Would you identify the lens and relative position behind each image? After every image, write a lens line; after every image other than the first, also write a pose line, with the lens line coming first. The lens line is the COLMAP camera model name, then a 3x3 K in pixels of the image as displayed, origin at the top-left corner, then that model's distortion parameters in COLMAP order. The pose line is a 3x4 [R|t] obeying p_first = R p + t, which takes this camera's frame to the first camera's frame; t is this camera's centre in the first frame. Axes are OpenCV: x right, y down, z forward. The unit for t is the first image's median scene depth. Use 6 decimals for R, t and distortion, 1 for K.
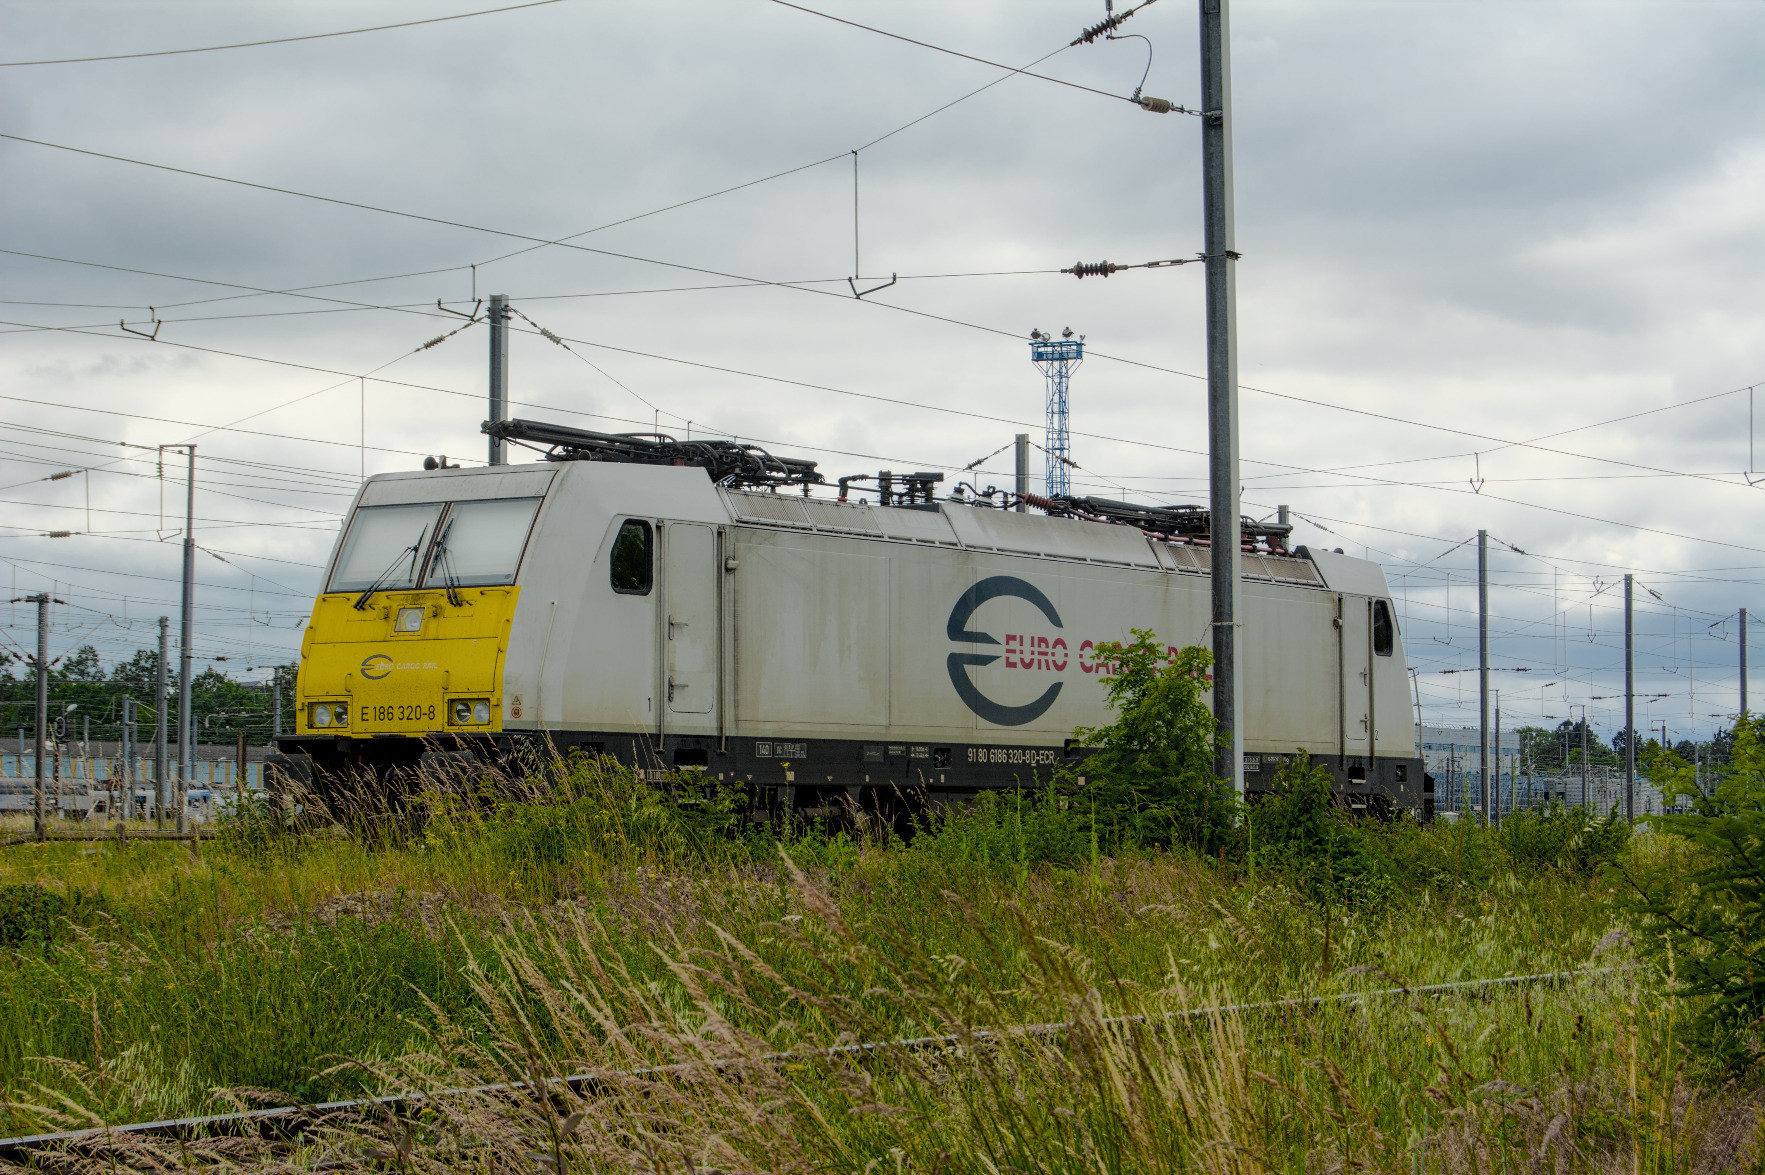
lens RADIAL K [[4329.7, 0, 886.1], [0, 4329.7, 599.0], [0, 0, 1]] dist [-0.106209, 0.000000]
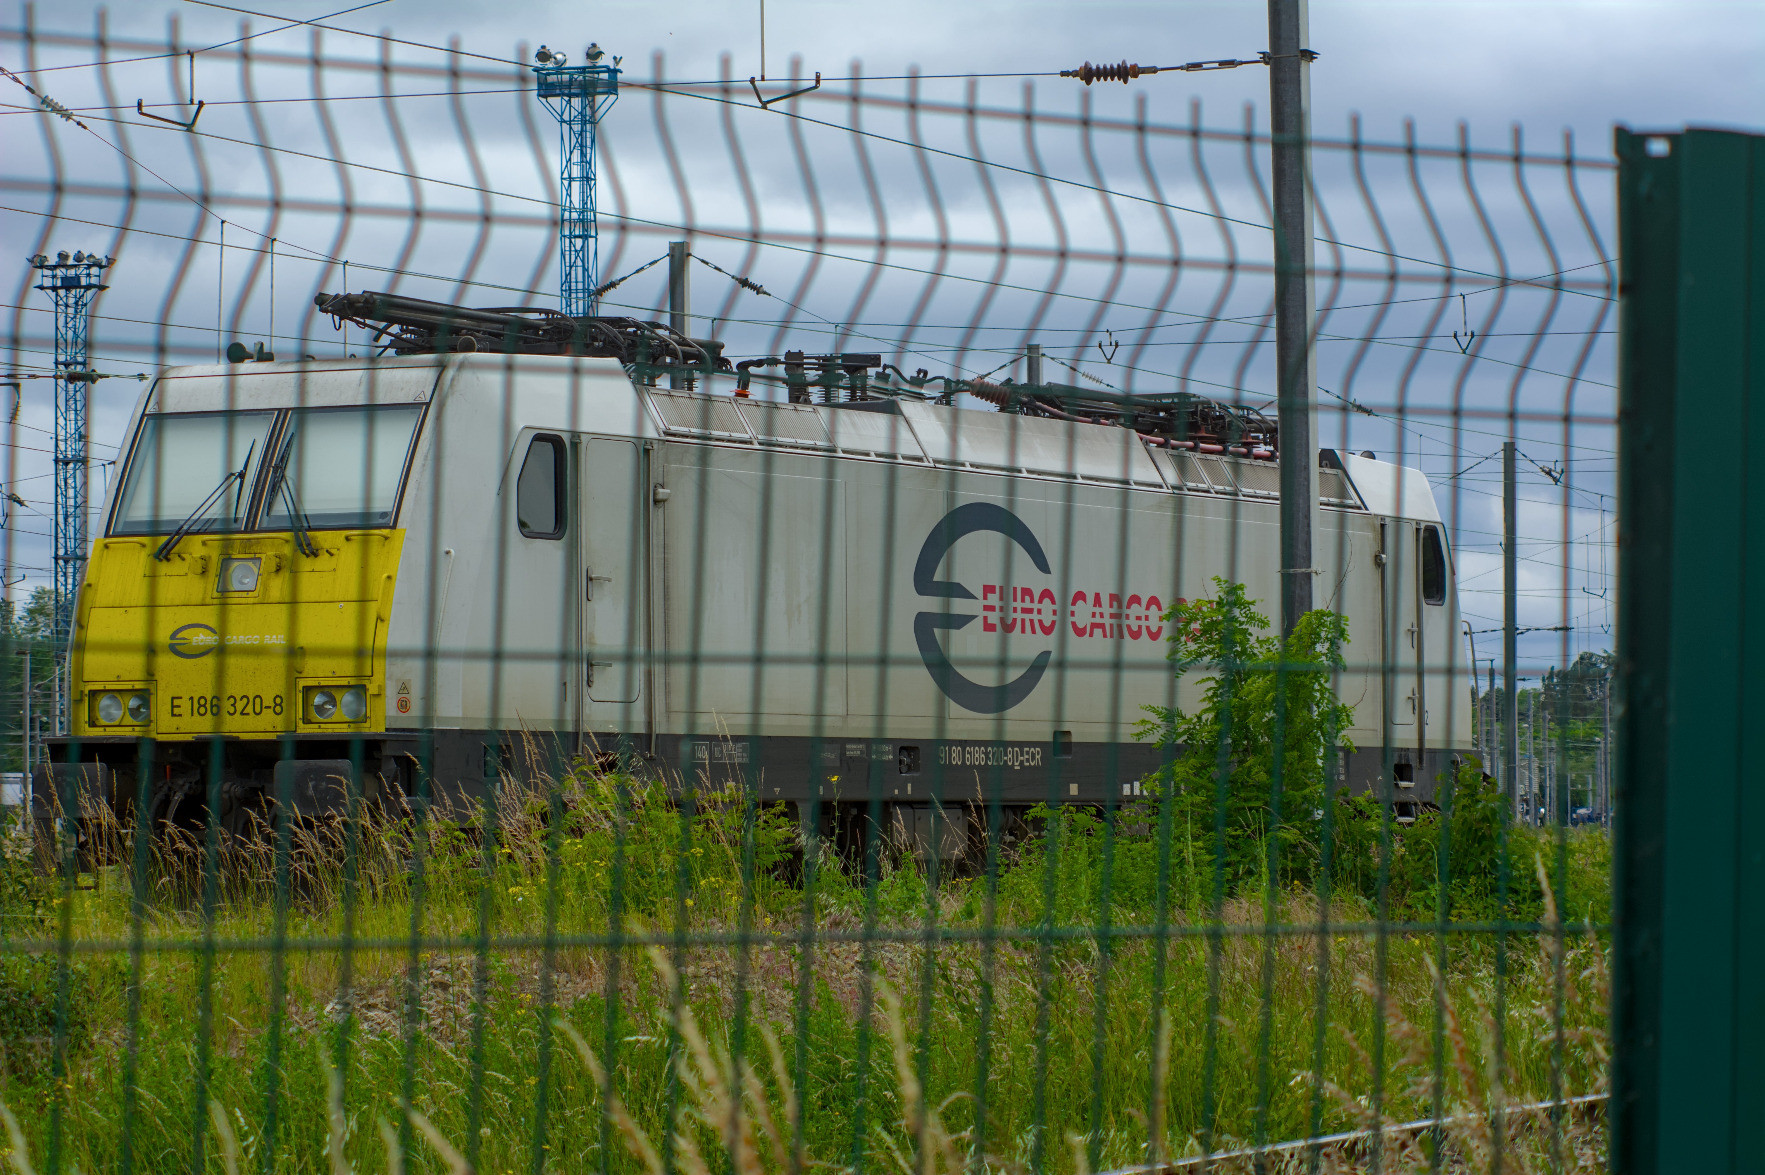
lens RADIAL K [[7180.3, 0, 883.1], [0, 7180.3, 588.1], [0, 0, 1]] dist [-0.156605, 0.000000]
pose [[0.993589, -0.001894, 0.113033, -0.123339], [-0.000368, 0.999800, 0.019991, -0.015004], [-0.113048, -0.019904, 0.993390, -0.171421]]
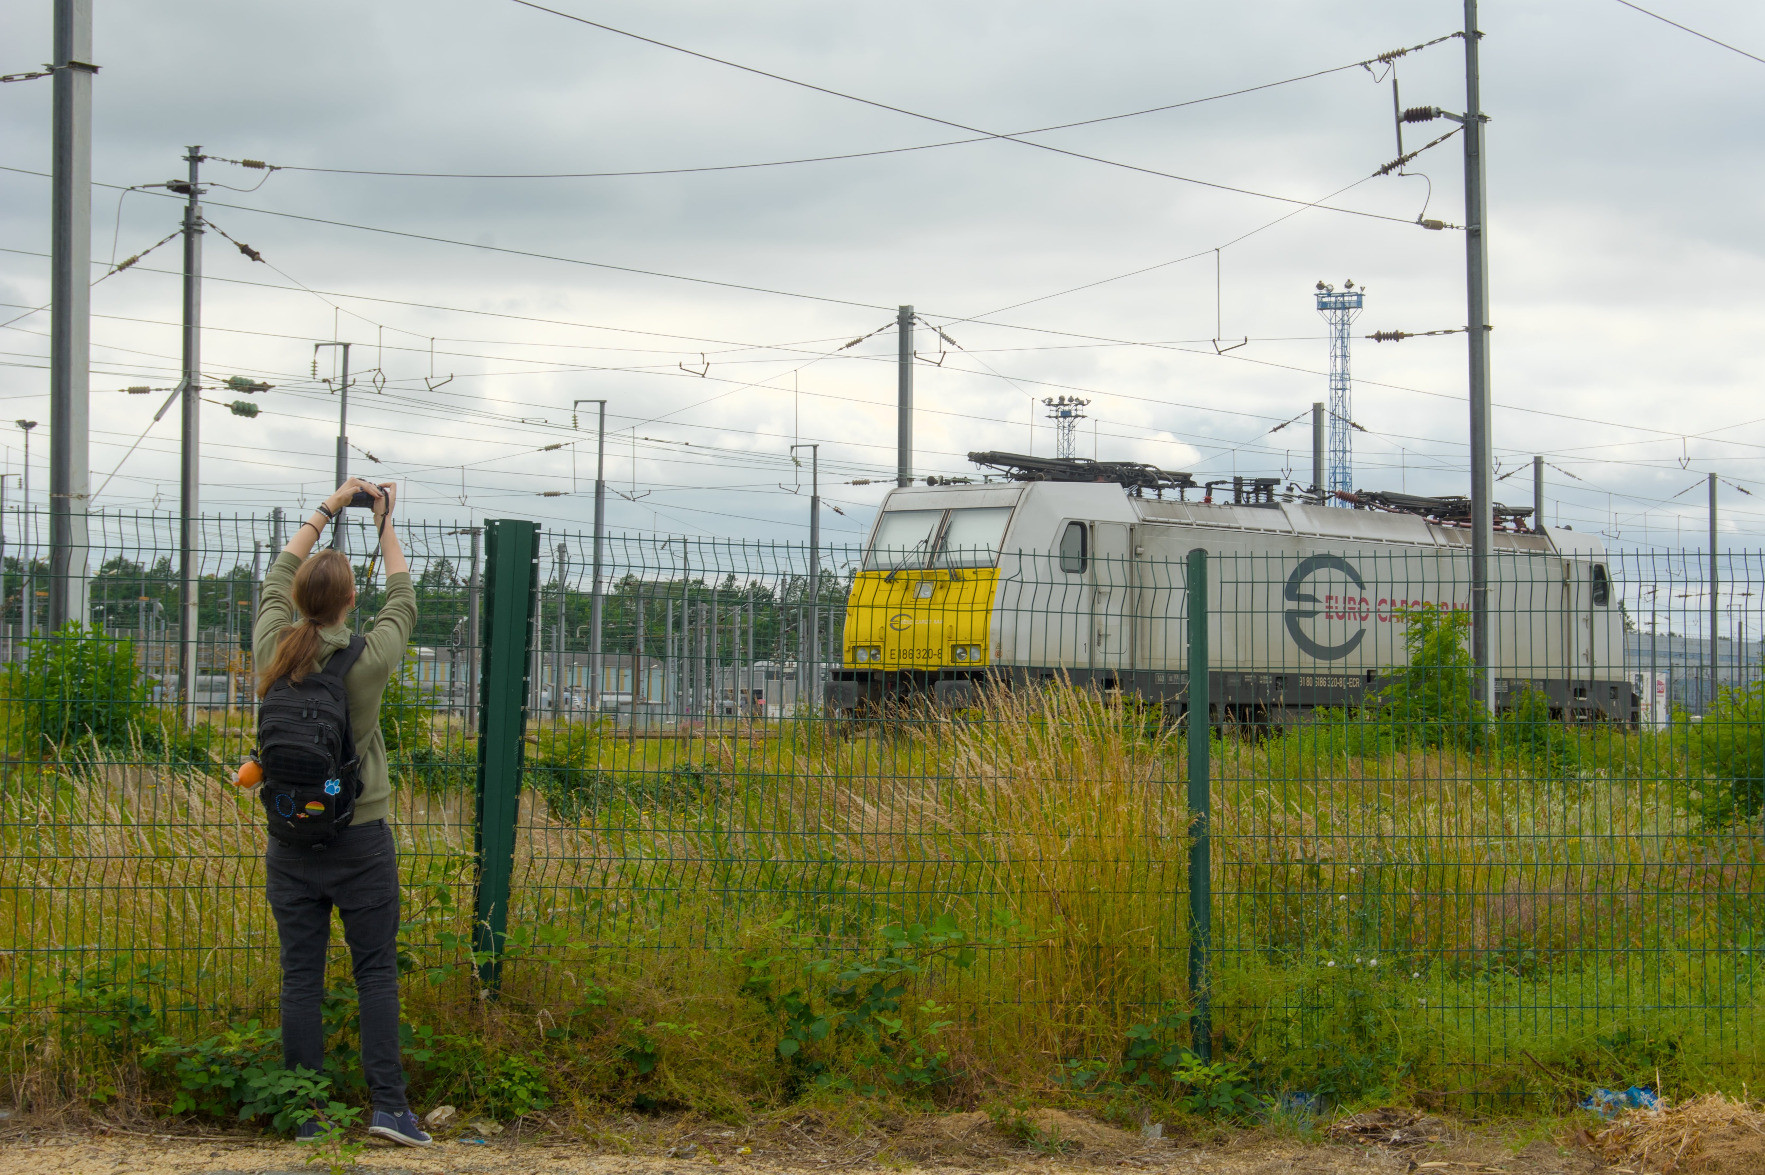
lens RADIAL K [[4329.7, 0, 883.3], [0, 4329.7, 571.4], [0, 0, 1]] dist [-0.106209, 0.000000]
pose [[0.998043, 0.001976, -0.062508, -0.028330], [-0.000906, 0.999853, 0.017143, -0.023897], [0.062533, -0.017053, 0.997897, -0.418449]]
